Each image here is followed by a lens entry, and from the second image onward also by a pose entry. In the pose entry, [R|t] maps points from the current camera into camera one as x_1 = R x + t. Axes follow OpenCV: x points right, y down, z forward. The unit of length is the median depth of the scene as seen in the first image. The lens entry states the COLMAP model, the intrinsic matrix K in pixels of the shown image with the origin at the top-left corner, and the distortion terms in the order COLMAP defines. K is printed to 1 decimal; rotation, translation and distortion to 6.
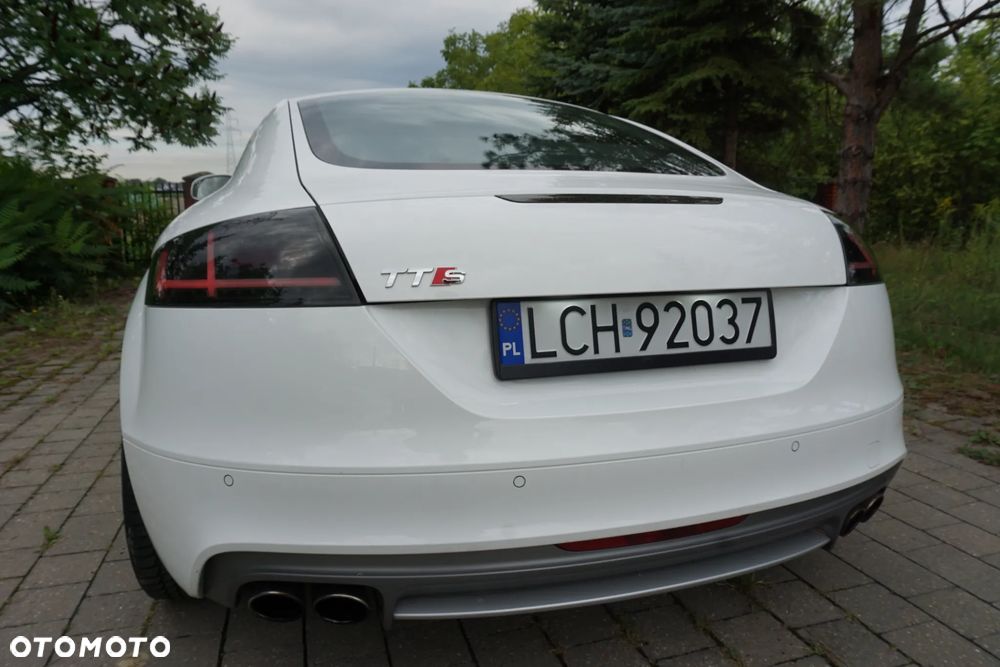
lens RADIAL K [[654.2, 0, 505.1], [0, 654.2, 330.1], [0, 0, 1]] dist [-0.043815, 0.025691]
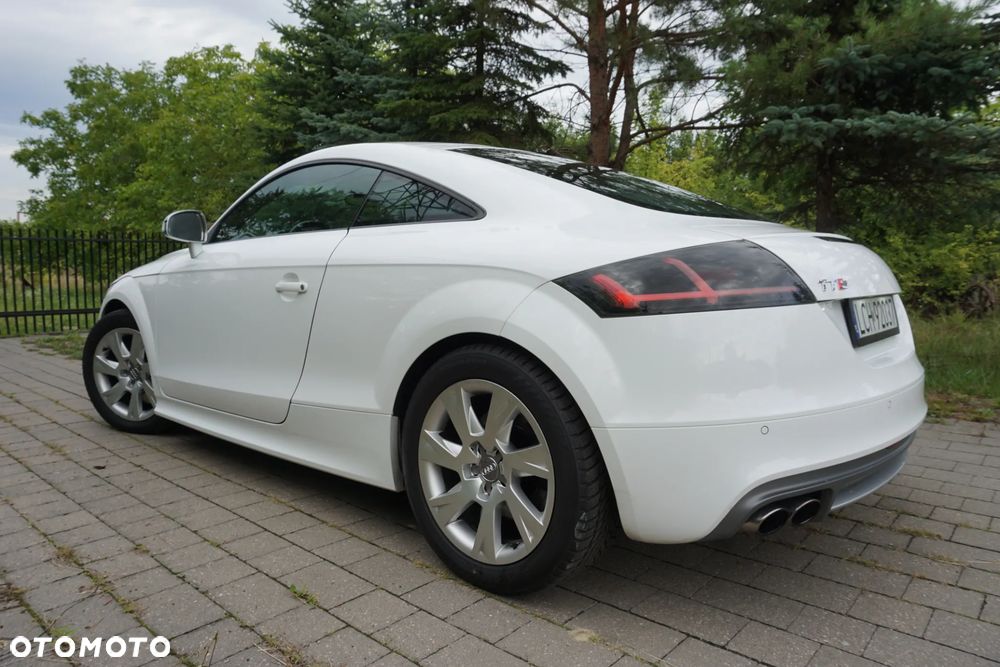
lens RADIAL K [[654.2, 0, 505.1], [0, 654.2, 330.1], [0, 0, 1]] dist [-0.043815, 0.025691]
pose [[0.849051, -0.043241, 0.526539, -1.417747], [0.088248, 0.994250, -0.060652, 0.046121], [-0.520889, 0.097962, 0.847985, 0.074532]]
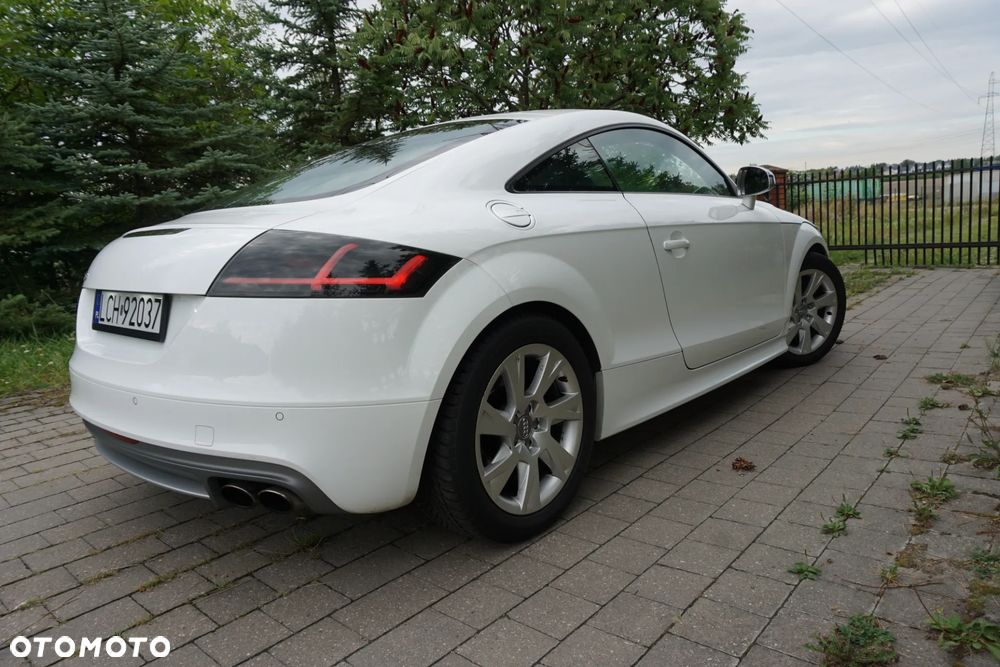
lens RADIAL K [[656.9, 0, 506.3], [0, 656.9, 329.1], [0, 0, 1]] dist [-0.047875, 0.034861]
pose [[0.537243, 0.104733, -0.836900, 2.038944], [-0.091720, 0.993630, 0.065468, -0.149600], [0.838425, 0.041589, 0.543427, 0.867574]]
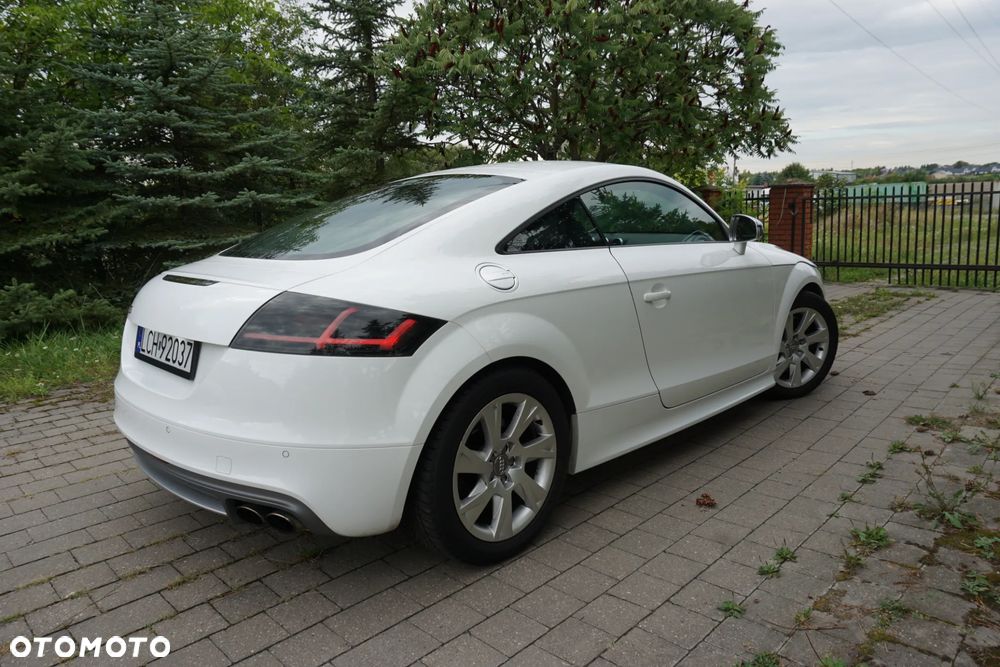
lens RADIAL K [[655.0, 0, 506.9], [0, 655.0, 331.5], [0, 0, 1]] dist [-0.048867, 0.031140]
pose [[0.493555, 0.141300, -0.858160, 2.263275], [-0.130435, 0.987580, 0.087593, -0.337683], [0.859878, 0.068702, 0.505855, 0.853753]]
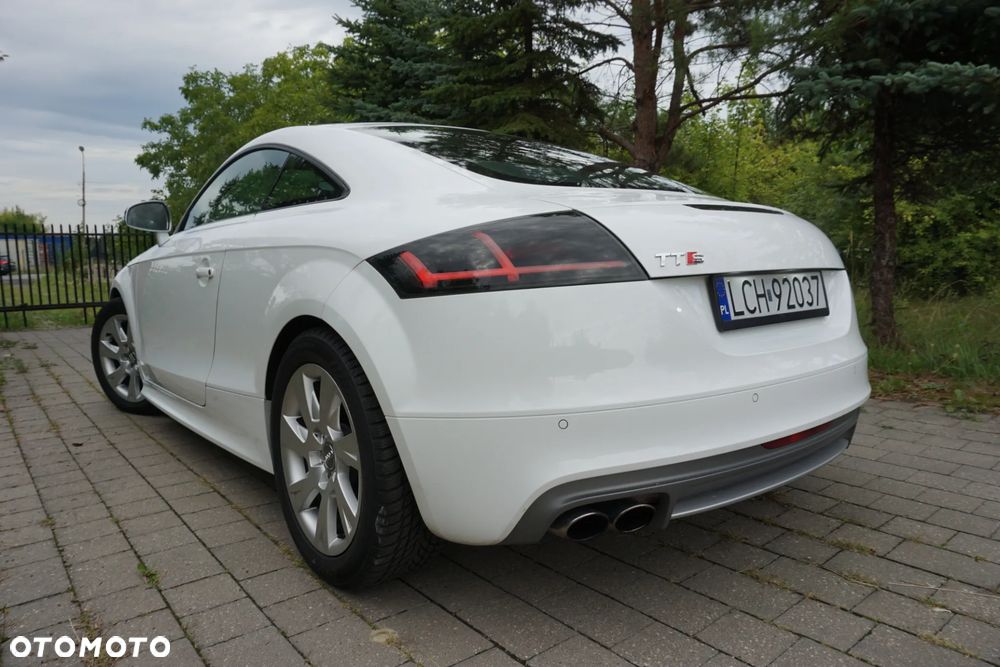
lens RADIAL K [[655.0, 0, 506.9], [0, 655.0, 331.5], [0, 0, 1]] dist [-0.048867, 0.031140]
pose [[0.921885, -0.055981, 0.383398, -0.862007], [0.081924, 0.995299, -0.051661, 0.097948], [-0.378704, 0.079035, 0.922137, -0.105393]]
